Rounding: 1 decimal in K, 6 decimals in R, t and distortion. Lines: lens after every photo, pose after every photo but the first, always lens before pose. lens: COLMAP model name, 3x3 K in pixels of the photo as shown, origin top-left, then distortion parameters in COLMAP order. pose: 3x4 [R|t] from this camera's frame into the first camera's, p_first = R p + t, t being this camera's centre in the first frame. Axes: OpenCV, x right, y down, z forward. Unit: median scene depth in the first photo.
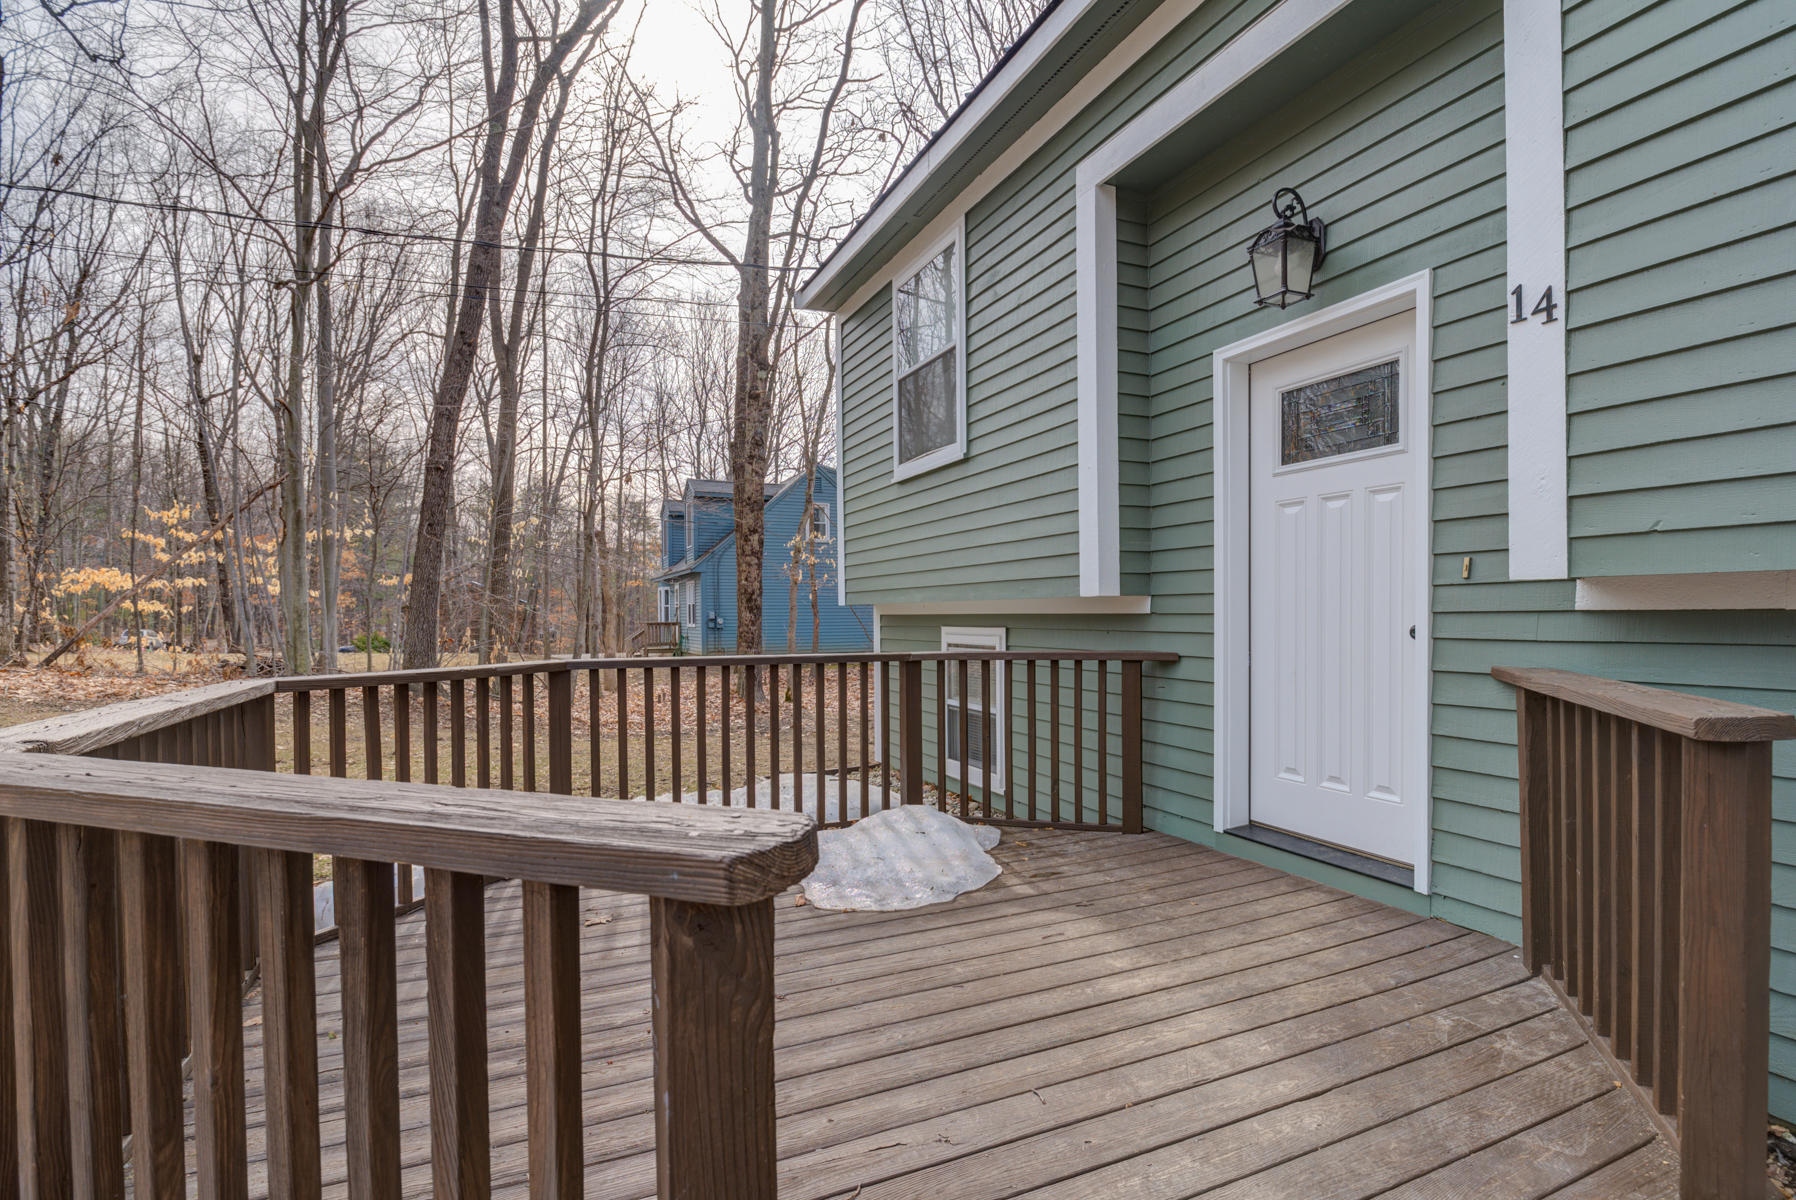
lens RADIAL K [[897.6, 0, 921.4], [0, 897.6, 628.2], [0, 0, 1]] dist [-0.015310, -0.001665]
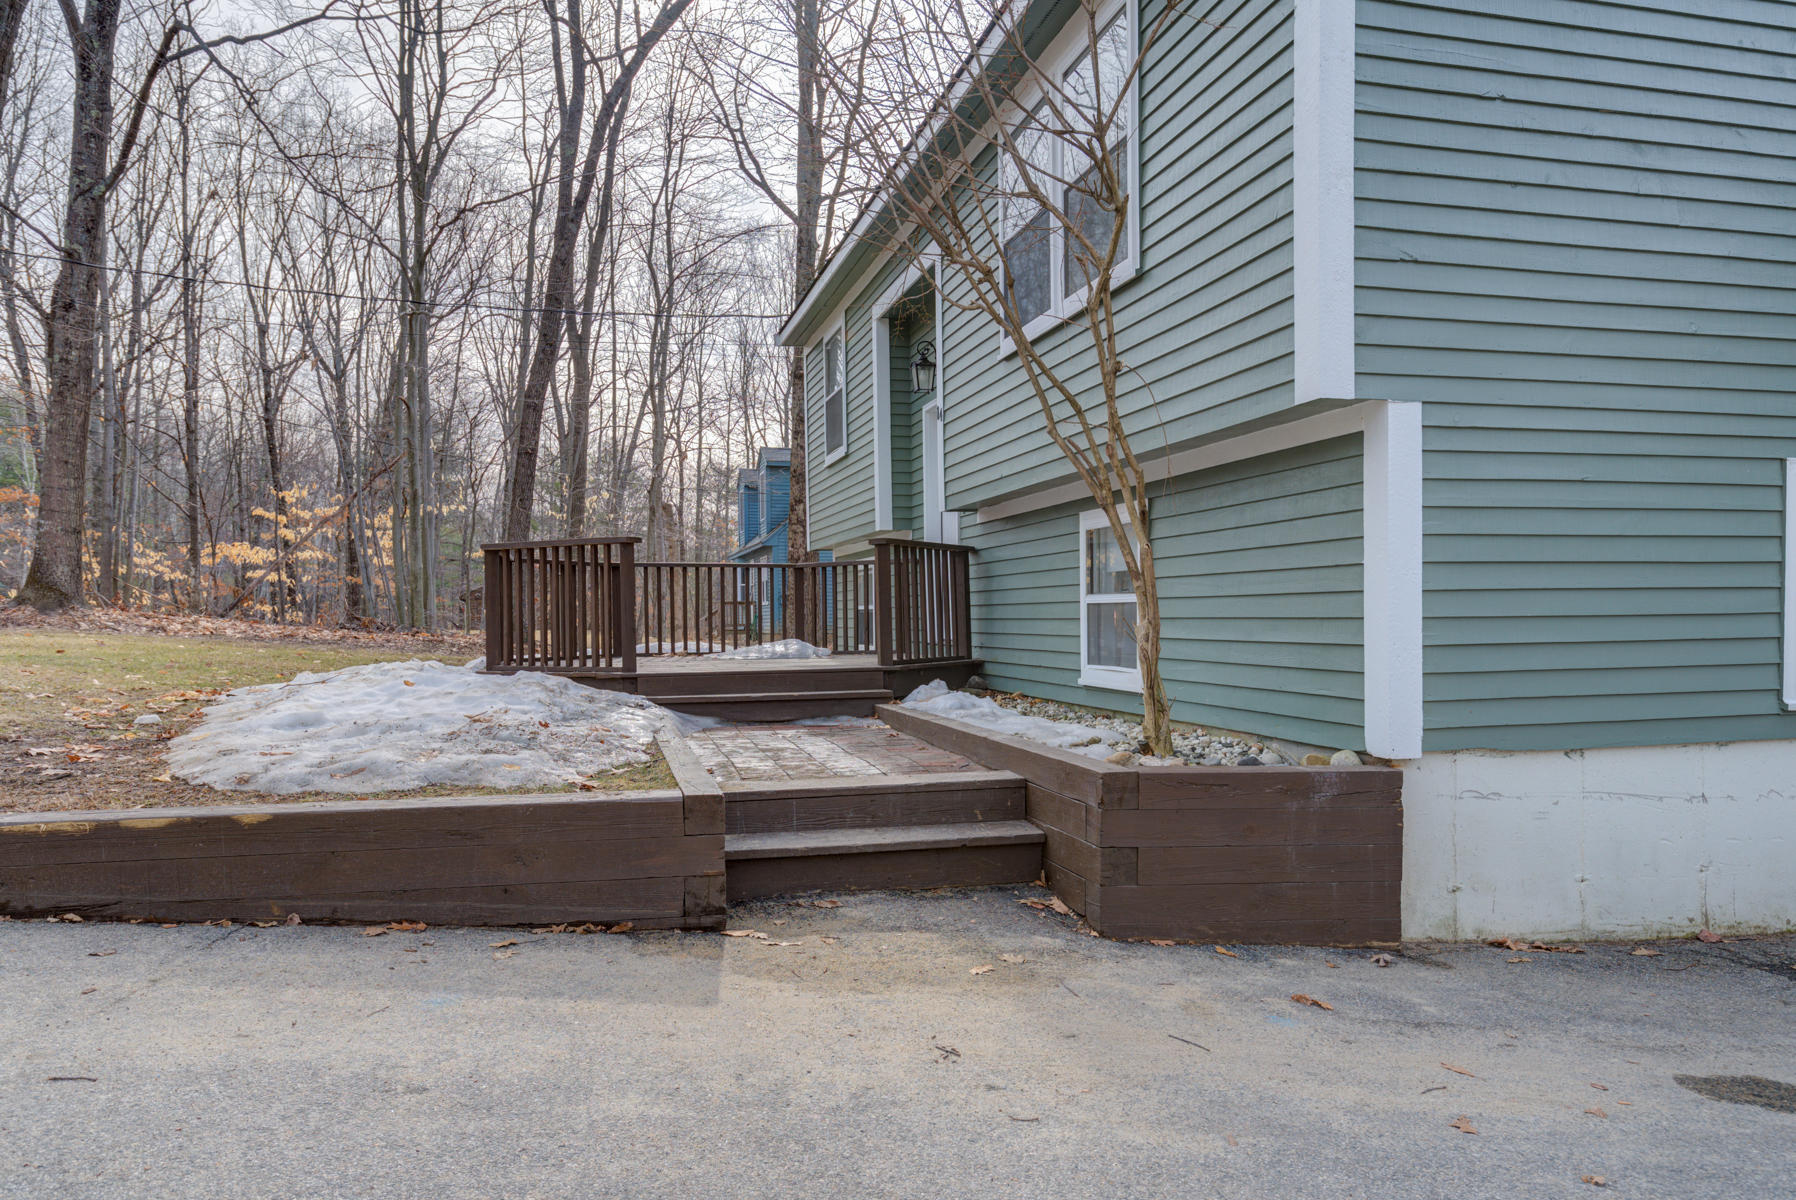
lens RADIAL K [[1183.2, 0, 900.7], [0, 1183.2, 618.4], [0, 0, 1]] dist [0.045629, 0.000573]
pose [[0.986614, -0.003640, -0.163033, 0.168285], [0.002273, 0.999961, -0.008569, 0.045973], [0.163058, 0.008084, 0.986583, -0.390539]]
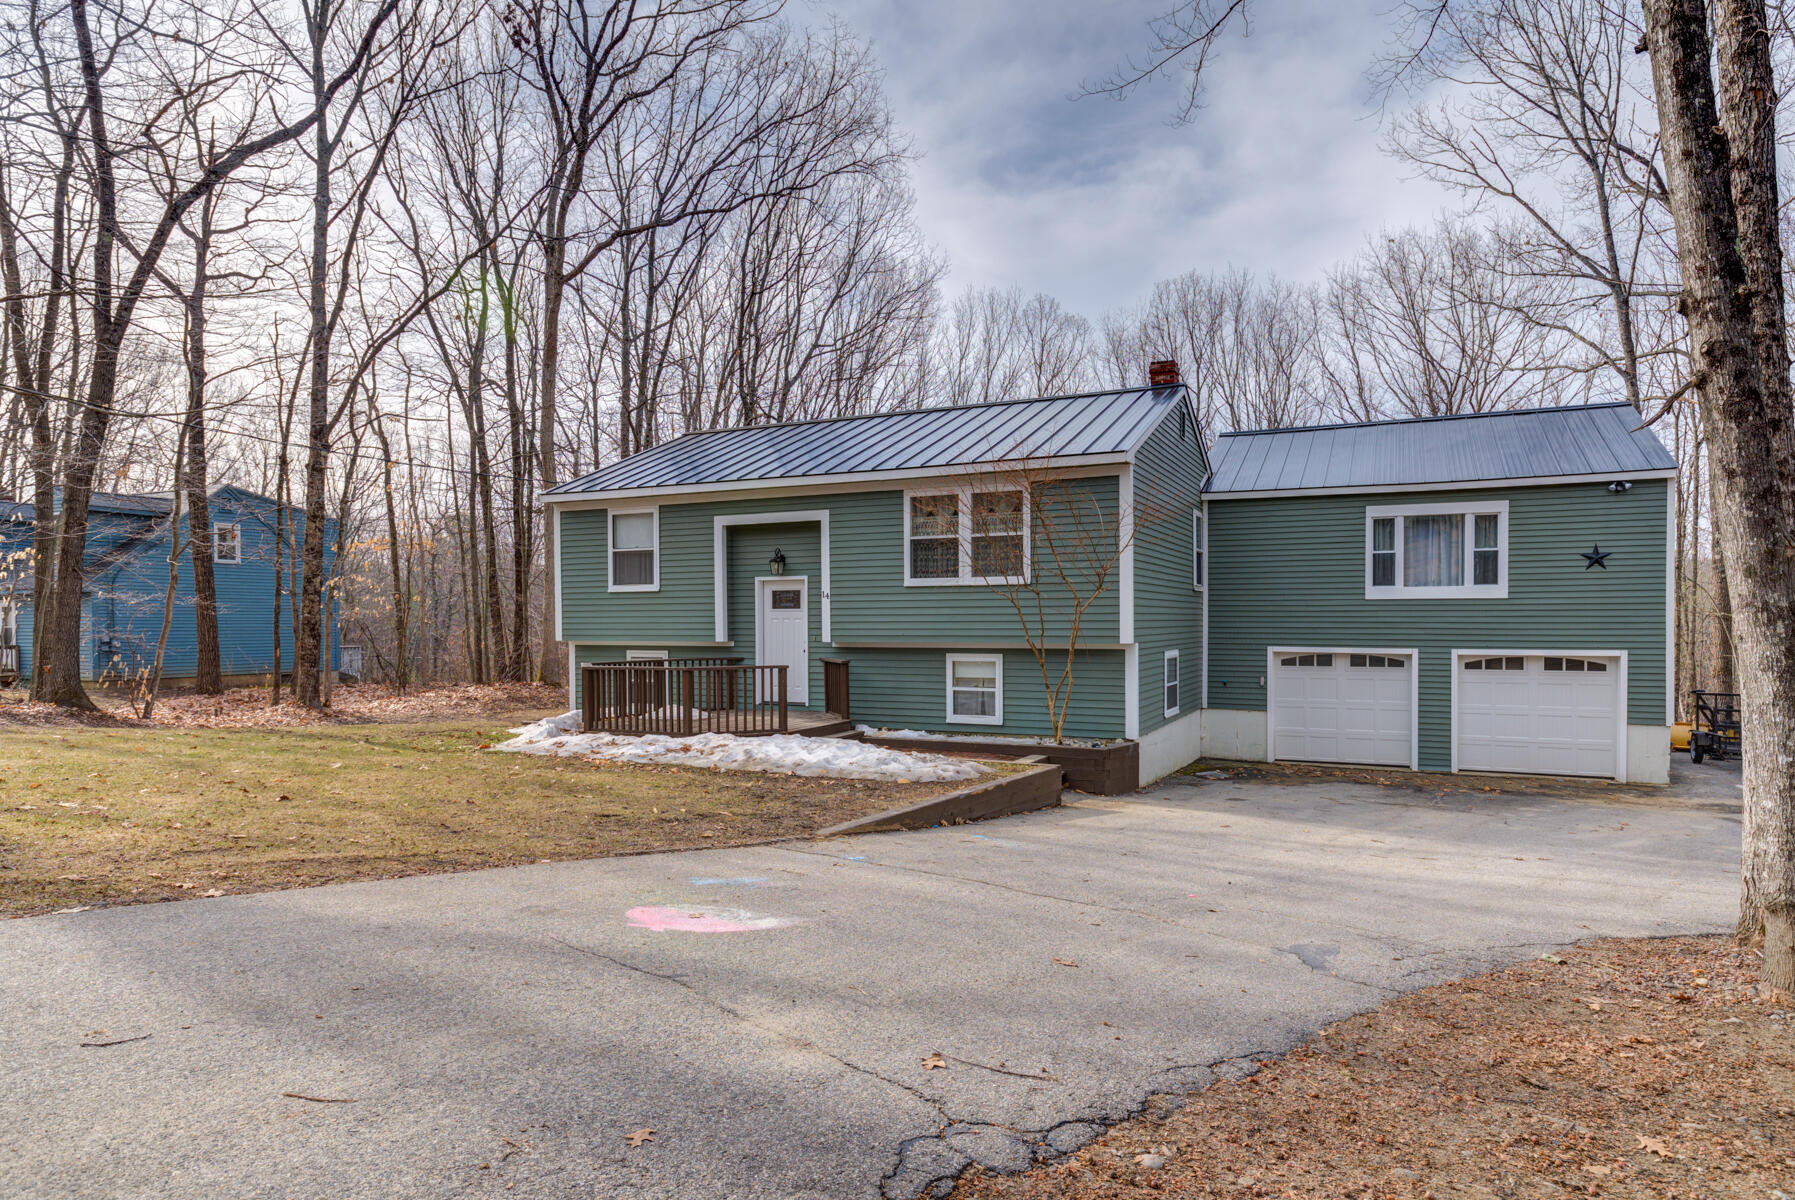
lens RADIAL K [[1012.7, 0, 933.9], [0, 1012.7, 640.4], [0, 0, 1]] dist [0.004113, -0.000719]
pose [[0.760152, -0.006595, 0.649712, -0.456171], [0.007929, 0.999968, 0.000874, -0.009848], [-0.649697, 0.004488, 0.760180, -0.665661]]
